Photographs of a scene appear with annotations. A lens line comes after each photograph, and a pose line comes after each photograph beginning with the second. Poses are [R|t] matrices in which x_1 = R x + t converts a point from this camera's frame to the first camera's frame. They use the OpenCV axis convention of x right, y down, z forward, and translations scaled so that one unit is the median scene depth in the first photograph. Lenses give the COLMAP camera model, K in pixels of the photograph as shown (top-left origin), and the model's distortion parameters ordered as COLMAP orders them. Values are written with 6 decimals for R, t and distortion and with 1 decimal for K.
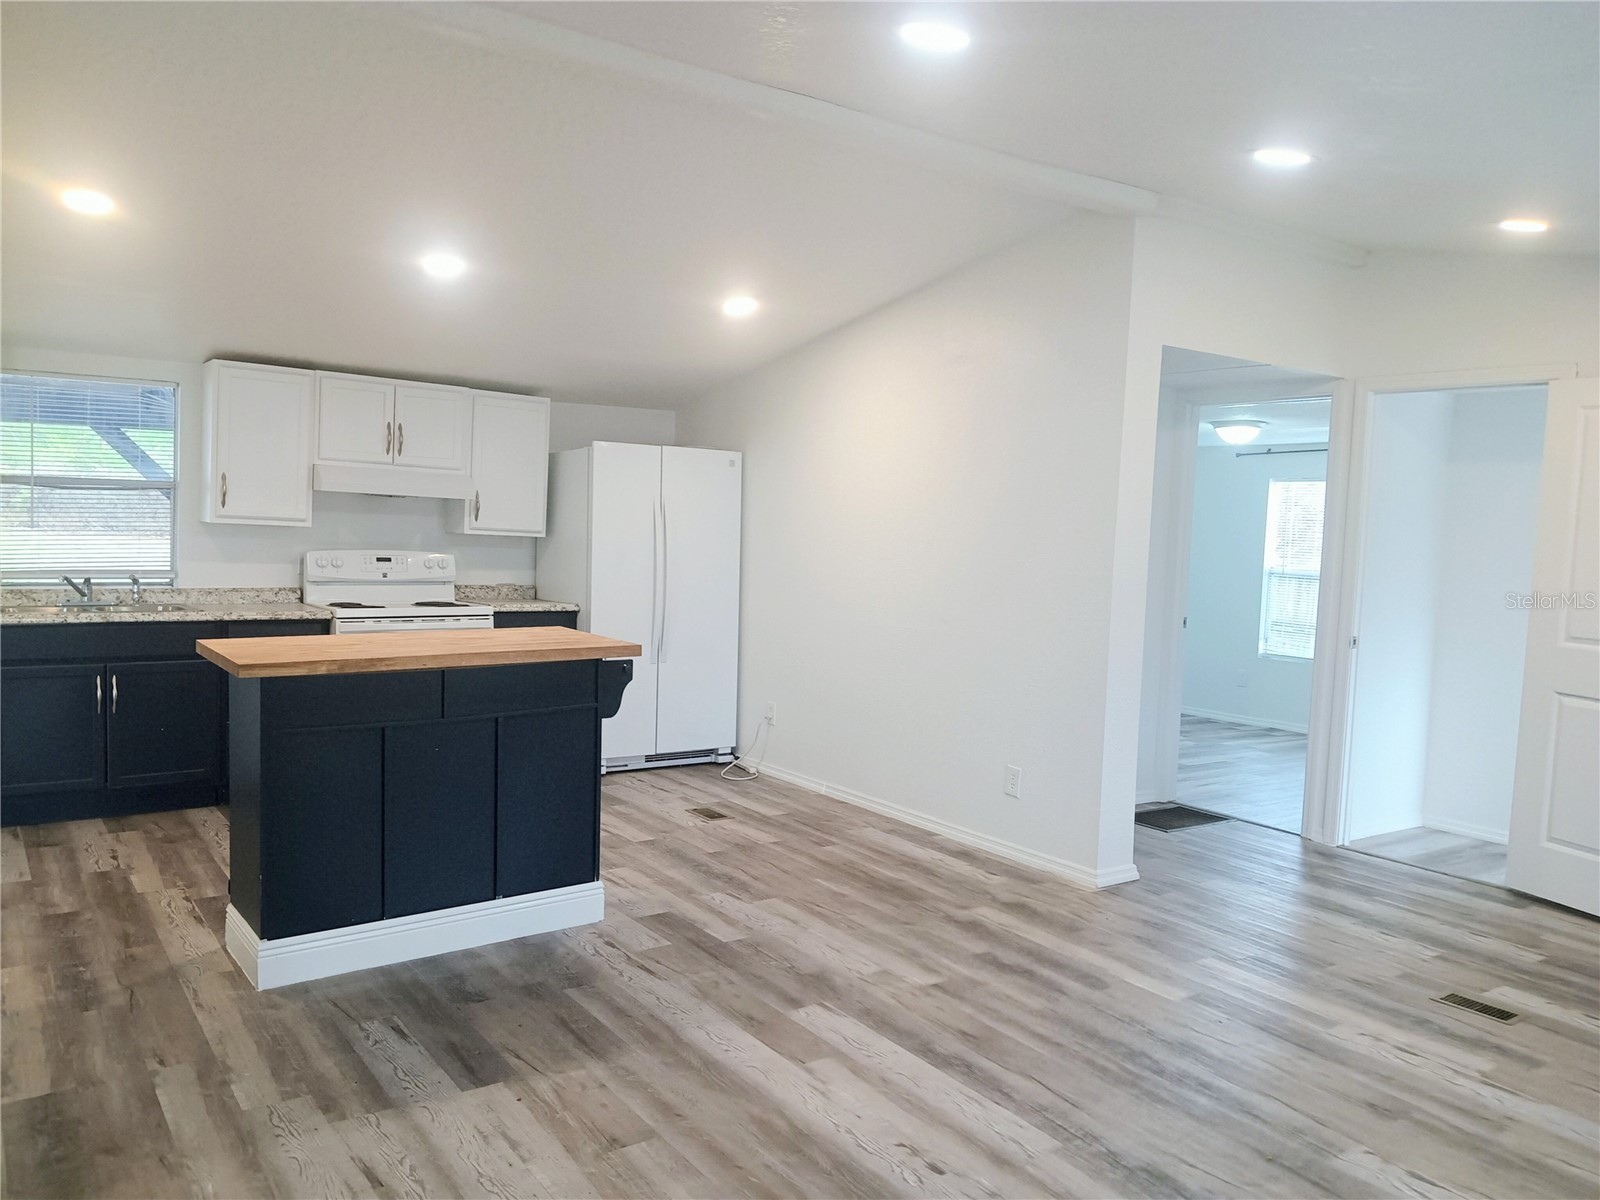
lens RADIAL K [[1189.9, 0, 798.7], [0, 1189.9, 592.3], [0, 0, 1]] dist [0.018875, -0.044921]
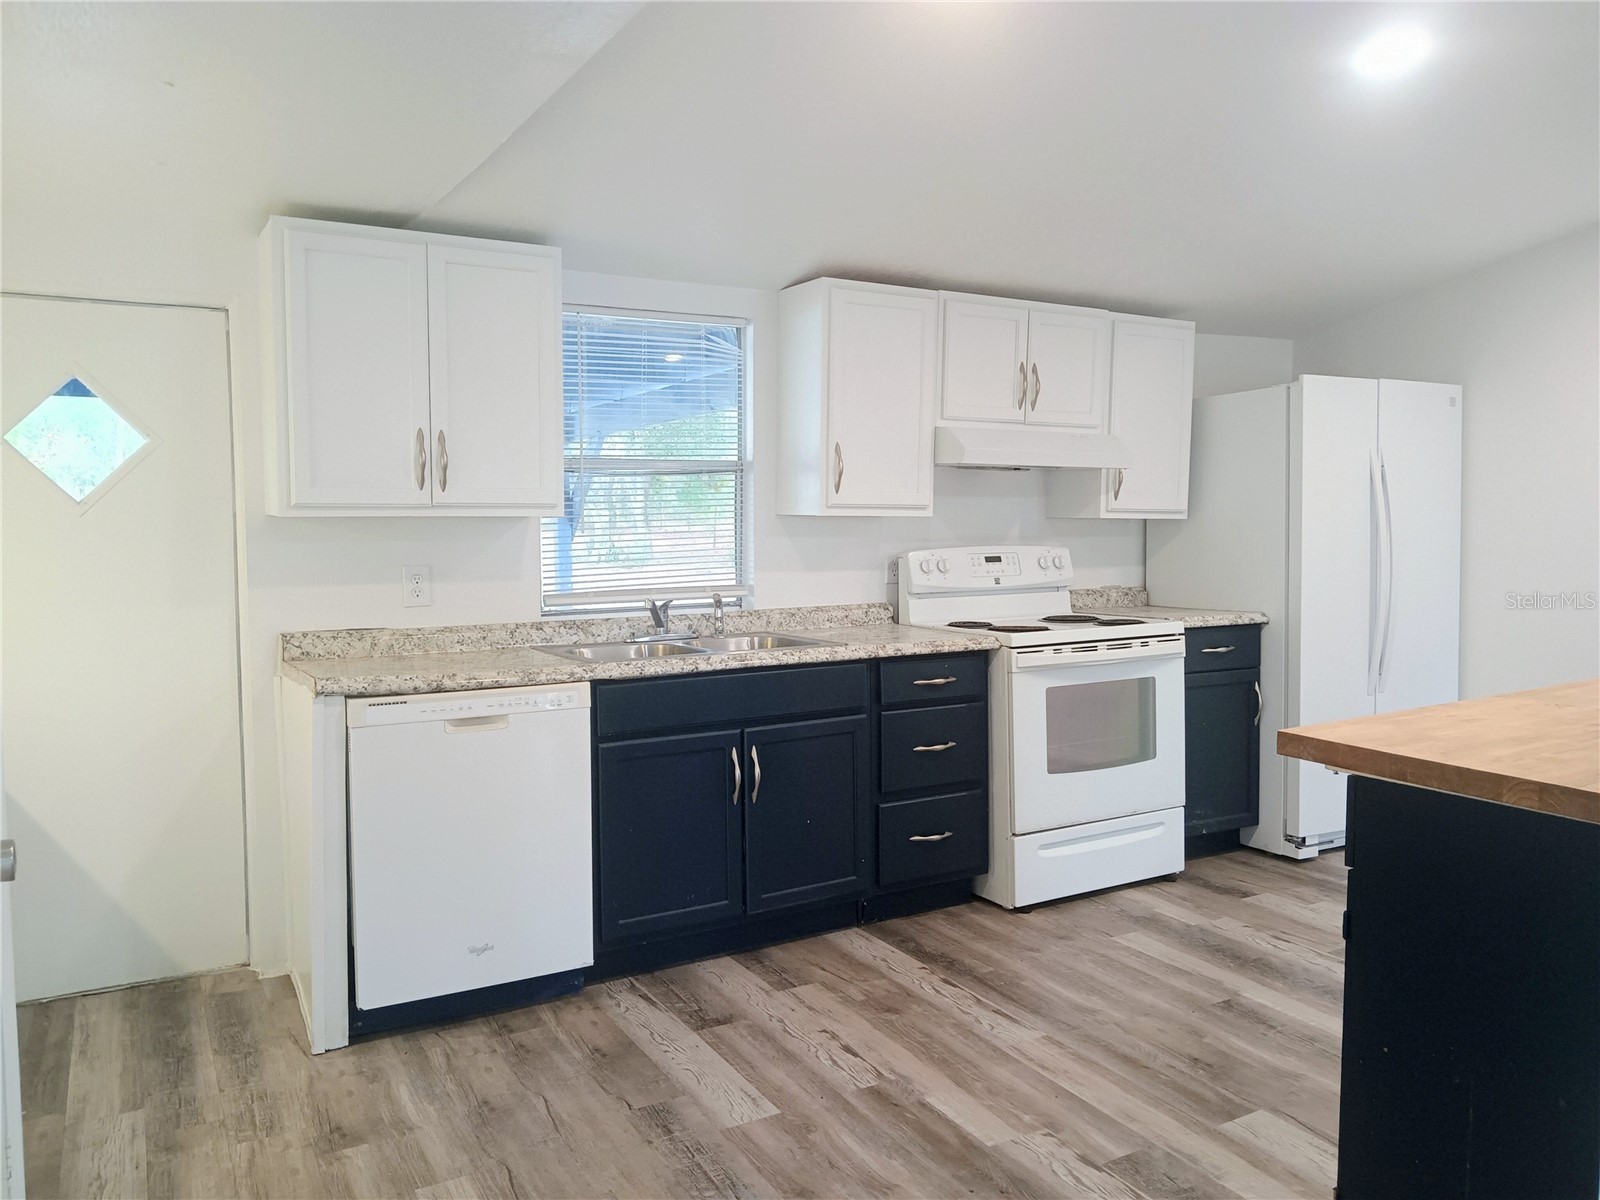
lens RADIAL K [[1189.9, 0, 765.3], [0, 1189.9, 582.2], [0, 0, 1]] dist [0.018875, -0.044921]
pose [[0.990131, -0.033623, -0.136054, -0.414573], [0.033844, 0.999427, -0.000688, -0.018995], [0.135999, -0.003924, 0.990701, 0.296100]]
